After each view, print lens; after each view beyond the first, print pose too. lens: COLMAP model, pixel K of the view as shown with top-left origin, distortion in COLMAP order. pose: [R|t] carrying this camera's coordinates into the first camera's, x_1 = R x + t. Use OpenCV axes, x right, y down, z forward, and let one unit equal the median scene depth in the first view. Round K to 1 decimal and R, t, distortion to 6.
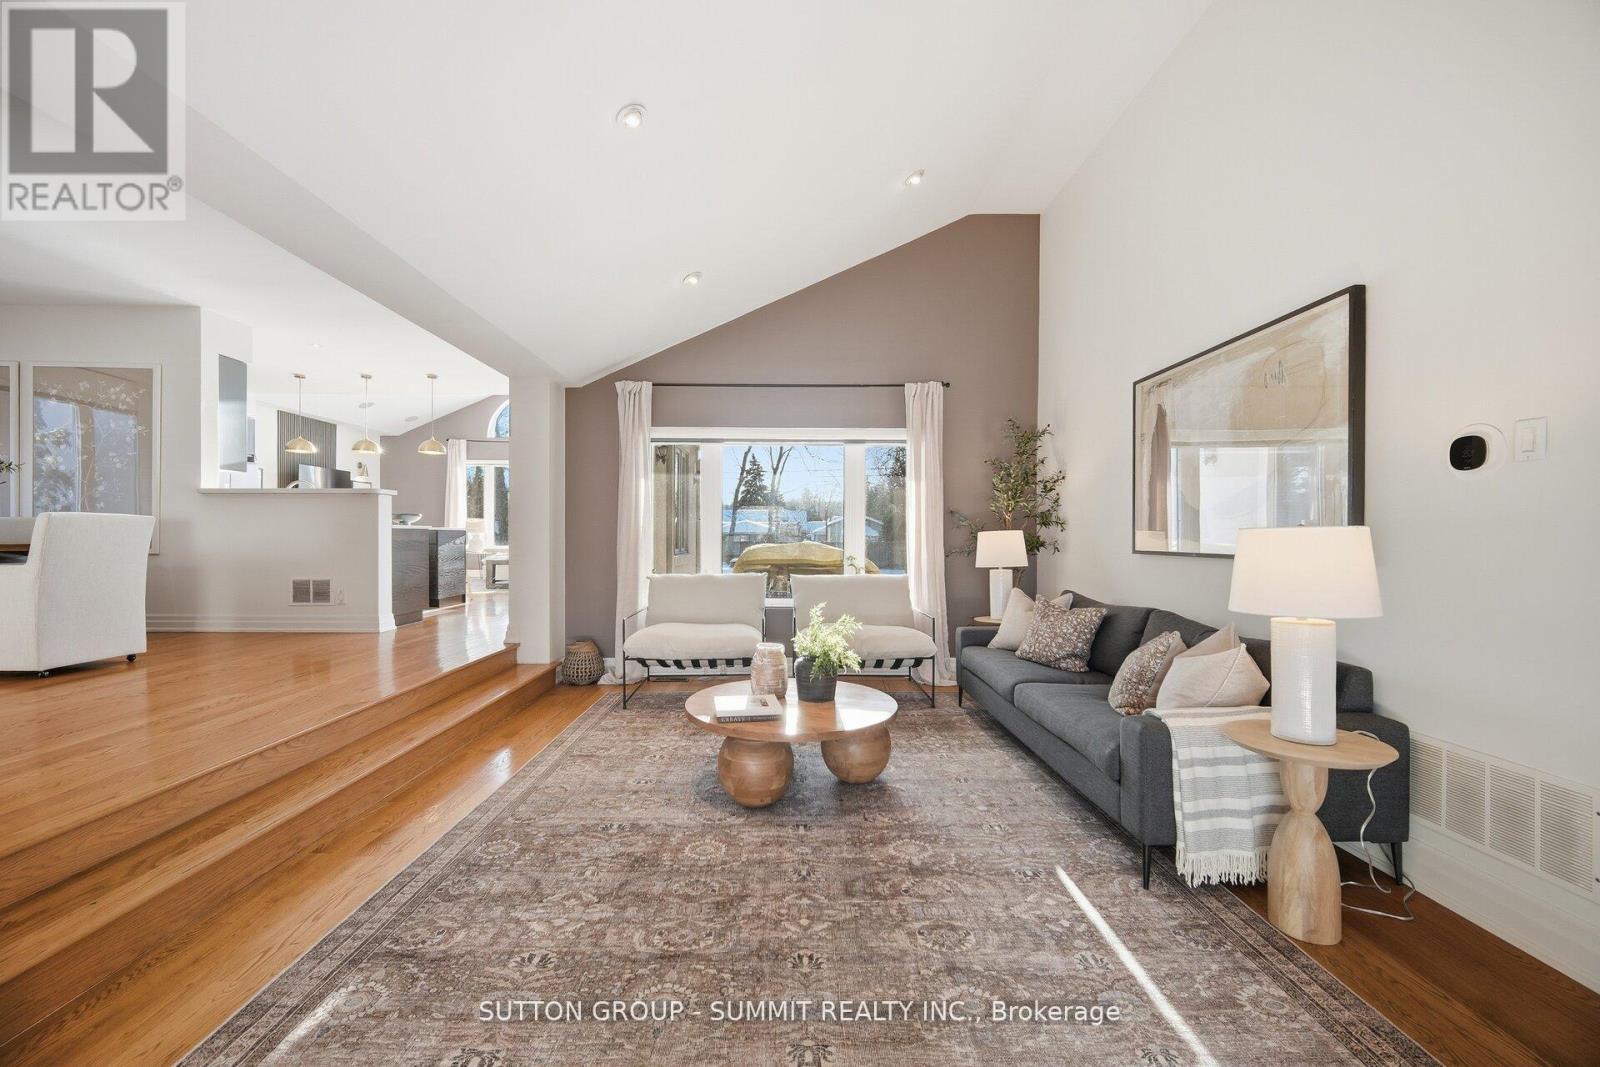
lens RADIAL K [[645.5, 0, 800.2], [0, 645.5, 536.8], [0, 0, 1]] dist [0.001898, 0.000423]
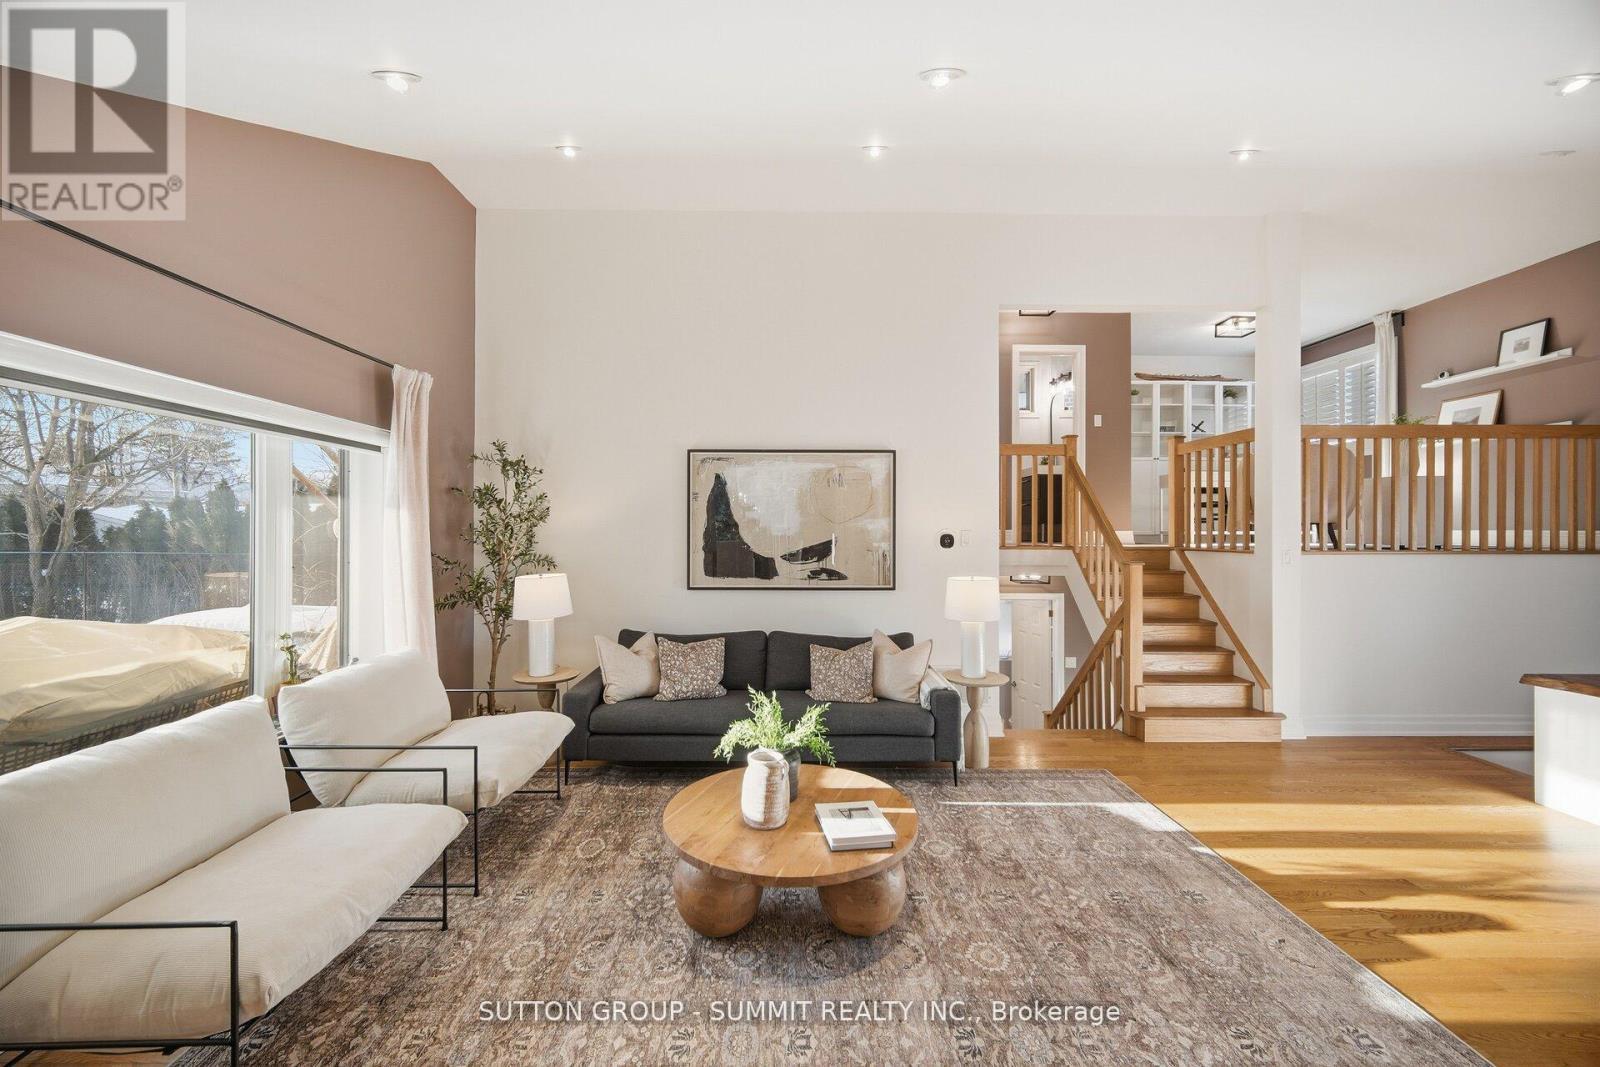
lens RADIAL K [[618.9, 0, 801.4], [0, 618.9, 531.6], [0, 0, 1]] dist [-0.000782, 0.000266]
pose [[0.024207, -0.000078, 0.999707, -1.138520], [0.000668, 1.000000, 0.000062, -0.149159], [-0.999707, 0.000667, 0.024207, 1.342669]]
